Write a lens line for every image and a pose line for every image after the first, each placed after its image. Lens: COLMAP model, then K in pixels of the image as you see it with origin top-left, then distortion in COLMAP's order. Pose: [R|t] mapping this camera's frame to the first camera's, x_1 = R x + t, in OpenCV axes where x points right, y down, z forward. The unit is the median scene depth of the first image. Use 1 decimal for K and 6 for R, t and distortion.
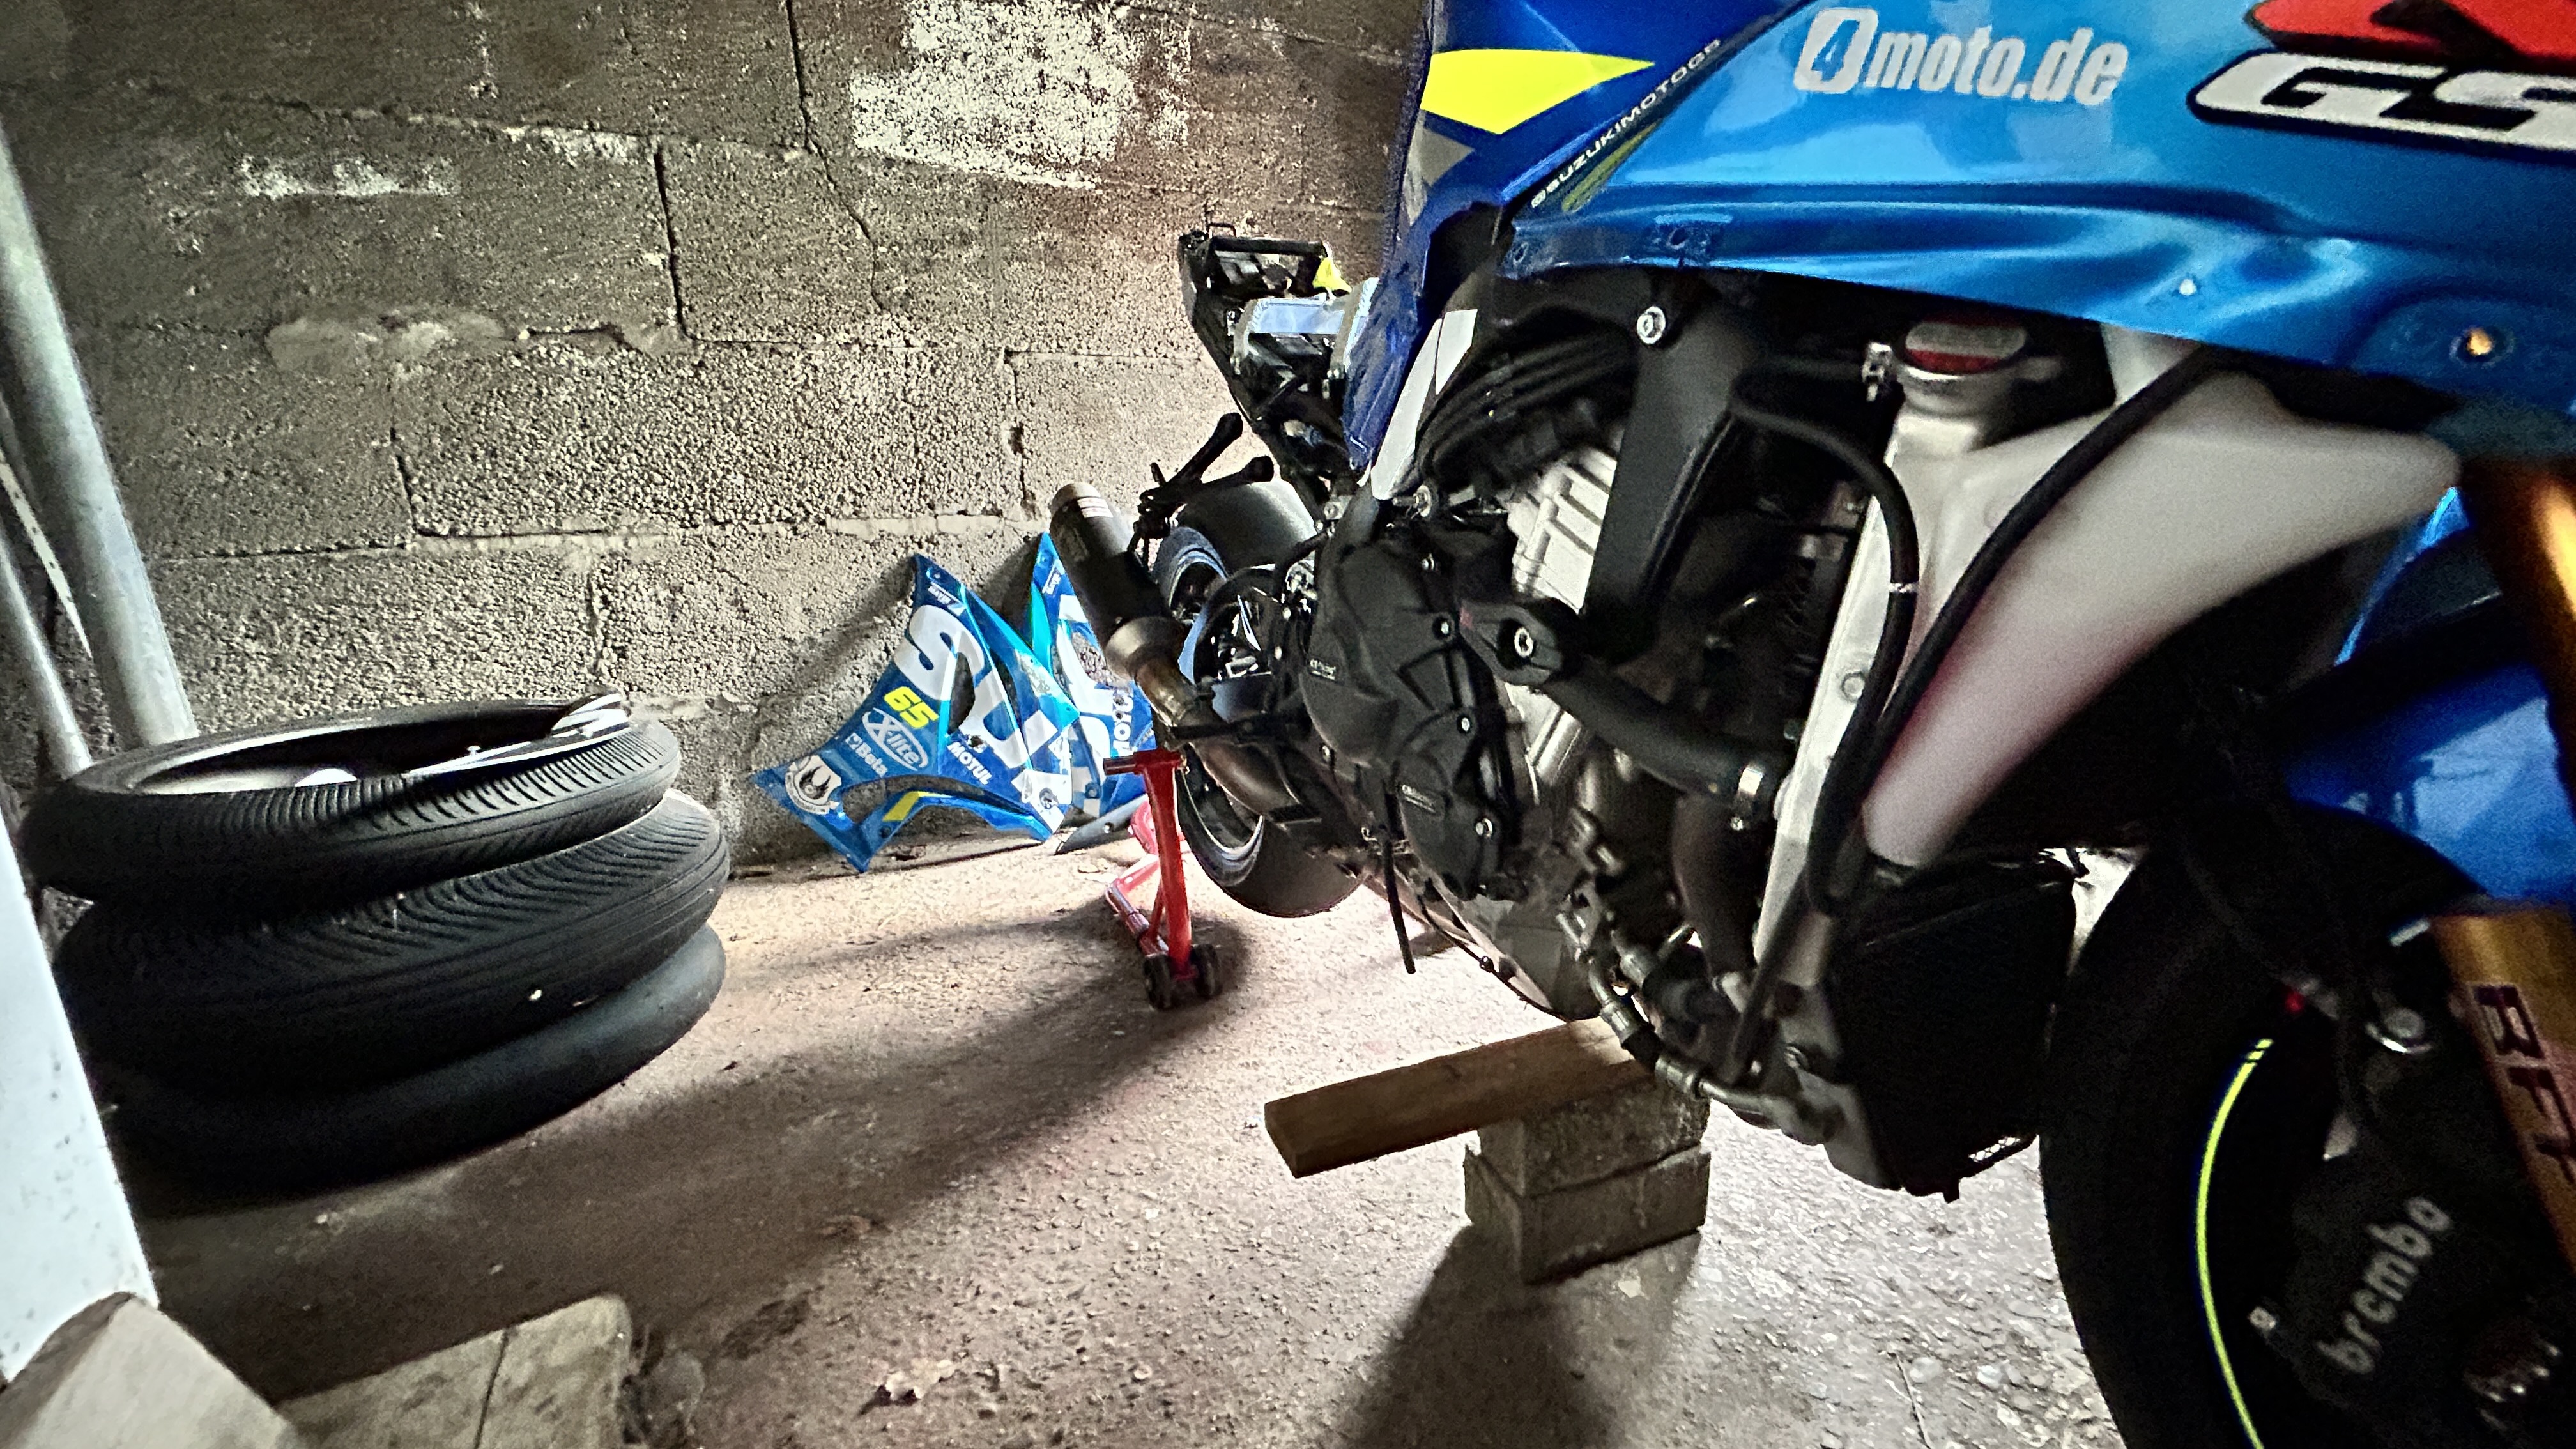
lens RADIAL K [[1064.0, 0, 1288.0], [0, 1064.0, 724.5], [0, 0, 1]] dist [-0.004802, 0.002537]
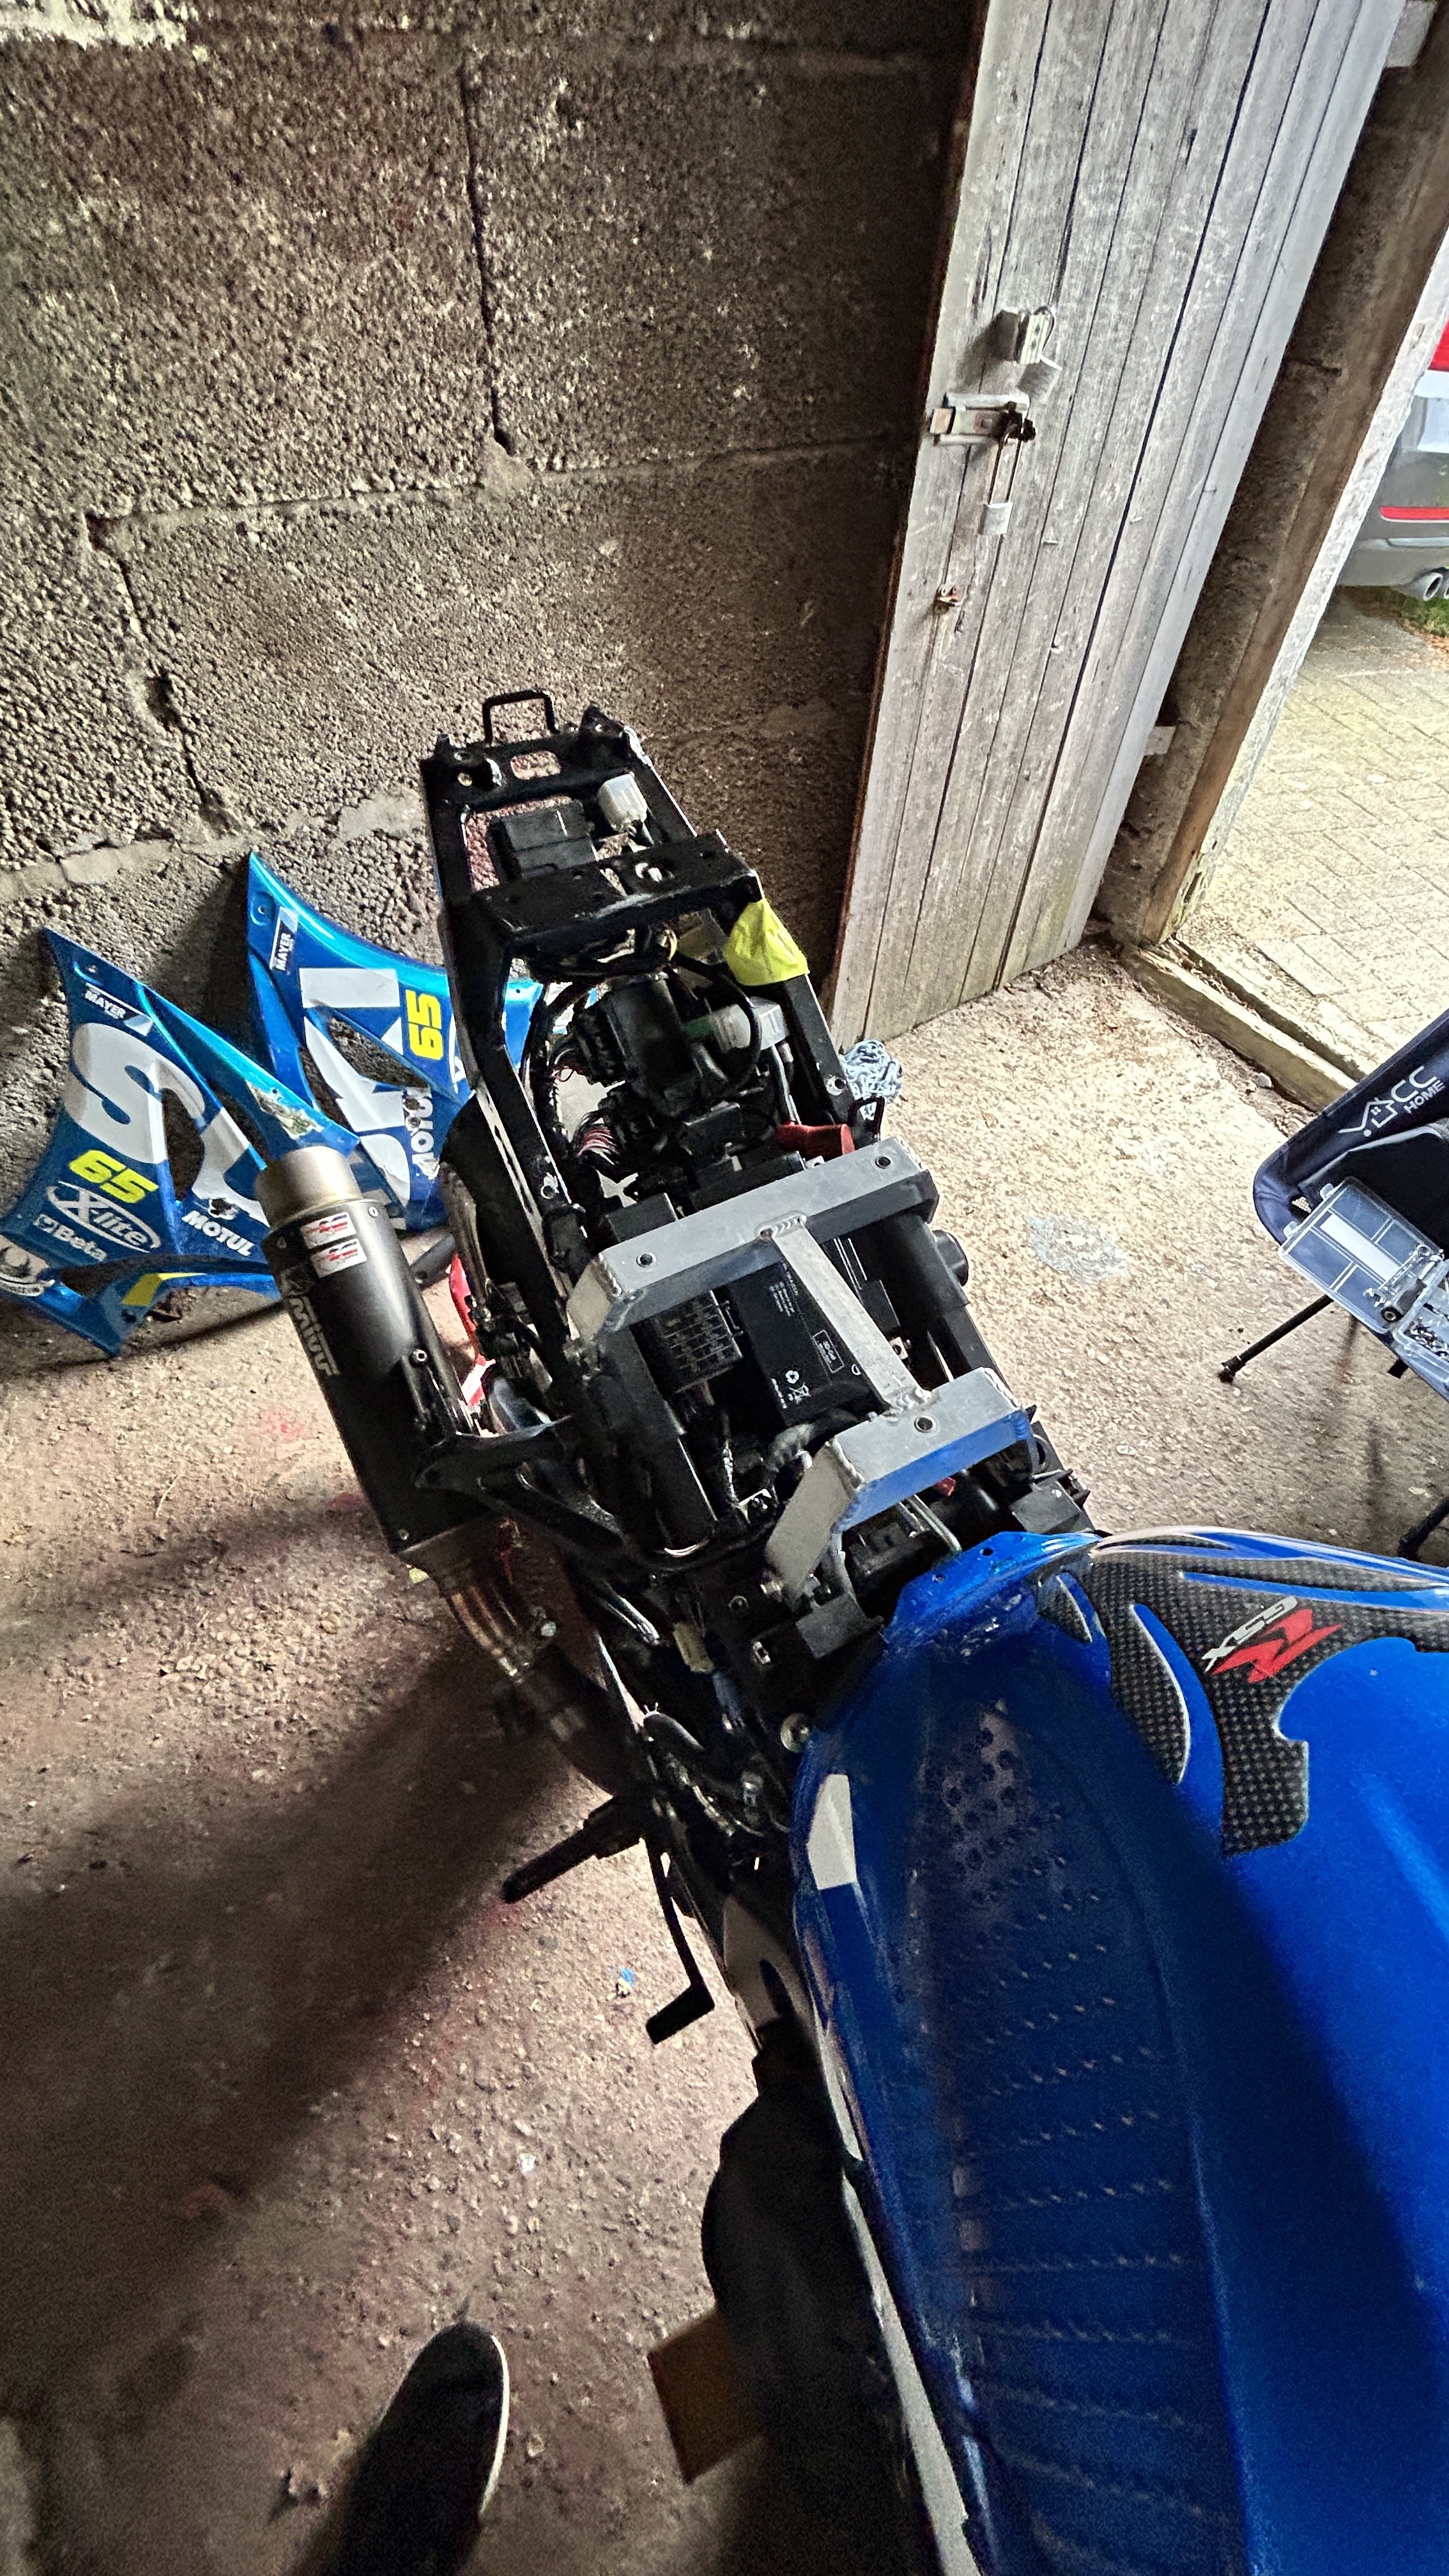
lens RADIAL K [[1064.0, 0, 724.5], [0, 1064.0, 1288.0], [0, 0, 1]] dist [-0.004802, 0.002537]
pose [[0.996221, -0.008403, 0.086450, -0.012075], [-0.047491, 0.780661, 0.623148, -0.407126], [-0.072724, -0.624899, 0.777311, 0.368148]]
